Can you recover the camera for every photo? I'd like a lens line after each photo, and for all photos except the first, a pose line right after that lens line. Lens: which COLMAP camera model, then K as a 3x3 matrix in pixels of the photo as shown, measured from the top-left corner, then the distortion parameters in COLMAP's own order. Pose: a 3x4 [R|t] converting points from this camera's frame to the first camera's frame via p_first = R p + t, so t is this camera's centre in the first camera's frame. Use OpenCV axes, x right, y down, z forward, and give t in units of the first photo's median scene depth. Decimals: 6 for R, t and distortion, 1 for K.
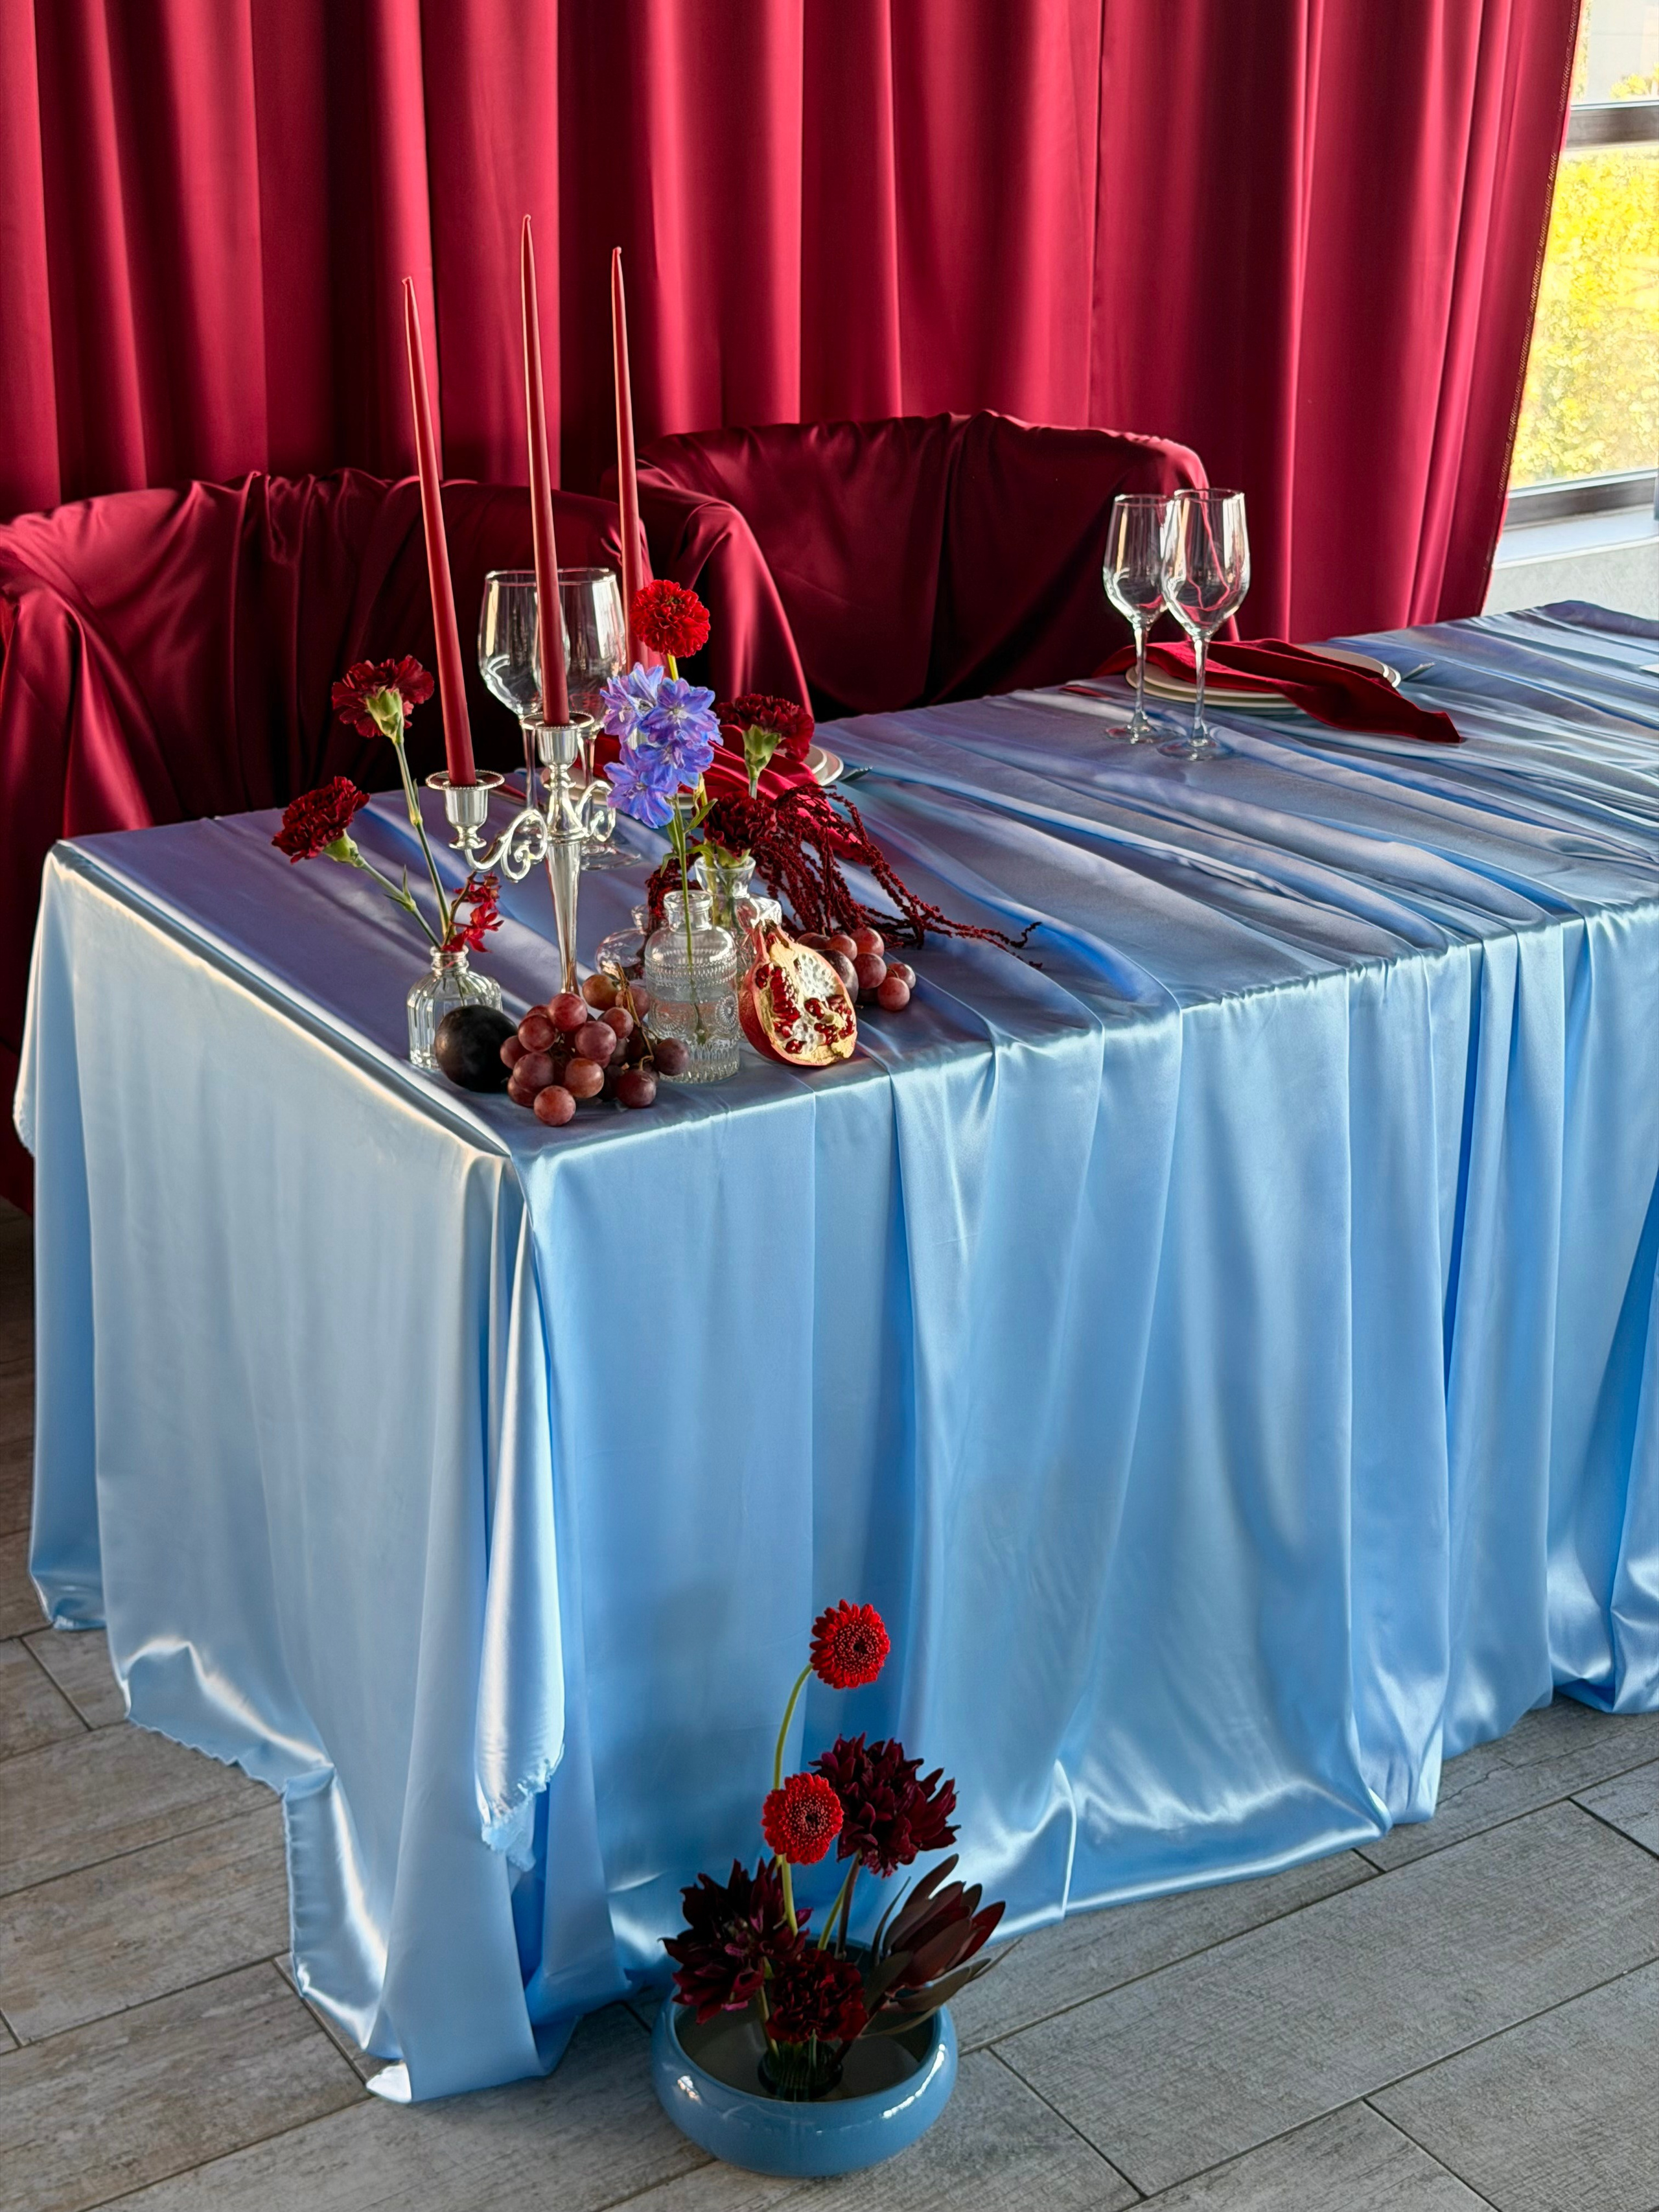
lens RADIAL K [[3285.0, 0, 829.5], [0, 3285.0, 1106.0], [0, 0, 1]] dist [0.173836, -0.186722]
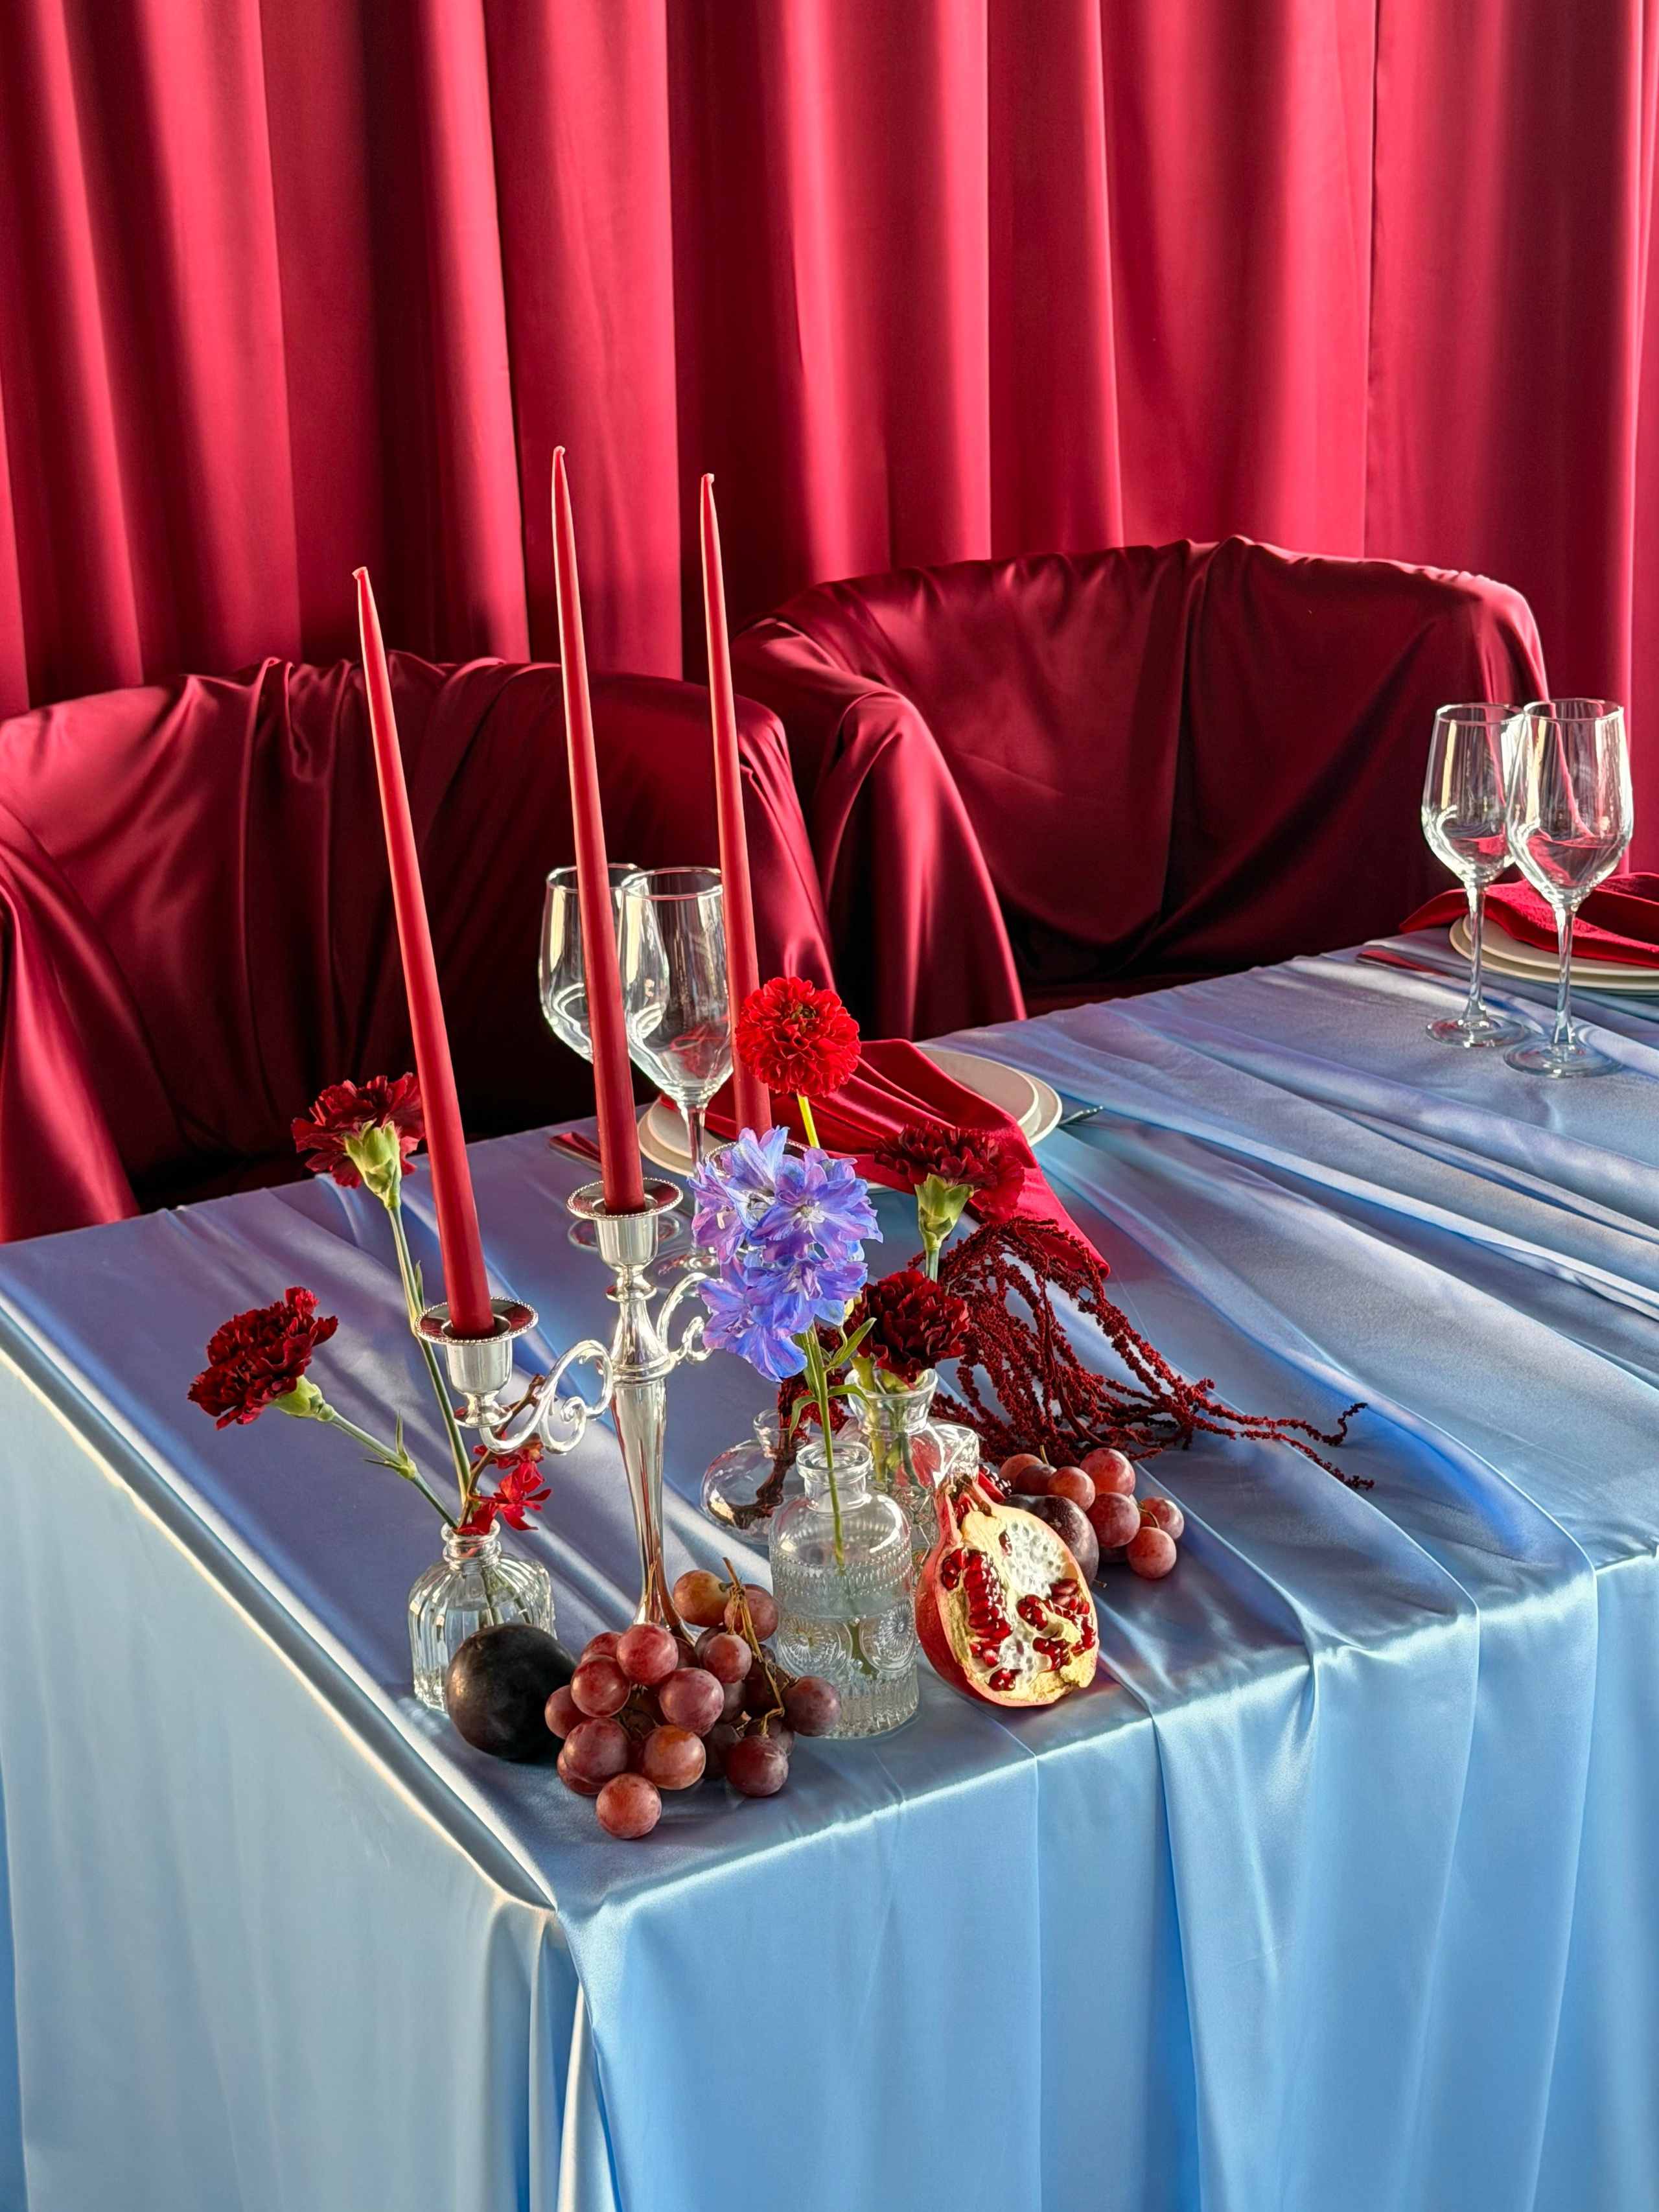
lens RADIAL K [[3588.4, 0, 886.5], [0, 3588.4, 1107.0], [0, 0, 1]] dist [0.165902, -0.289659]
pose [[0.999013, -0.018005, -0.040602, -0.002653], [0.017597, 0.999791, -0.010382, -0.116020], [0.040781, 0.009657, 0.999121, 0.275567]]
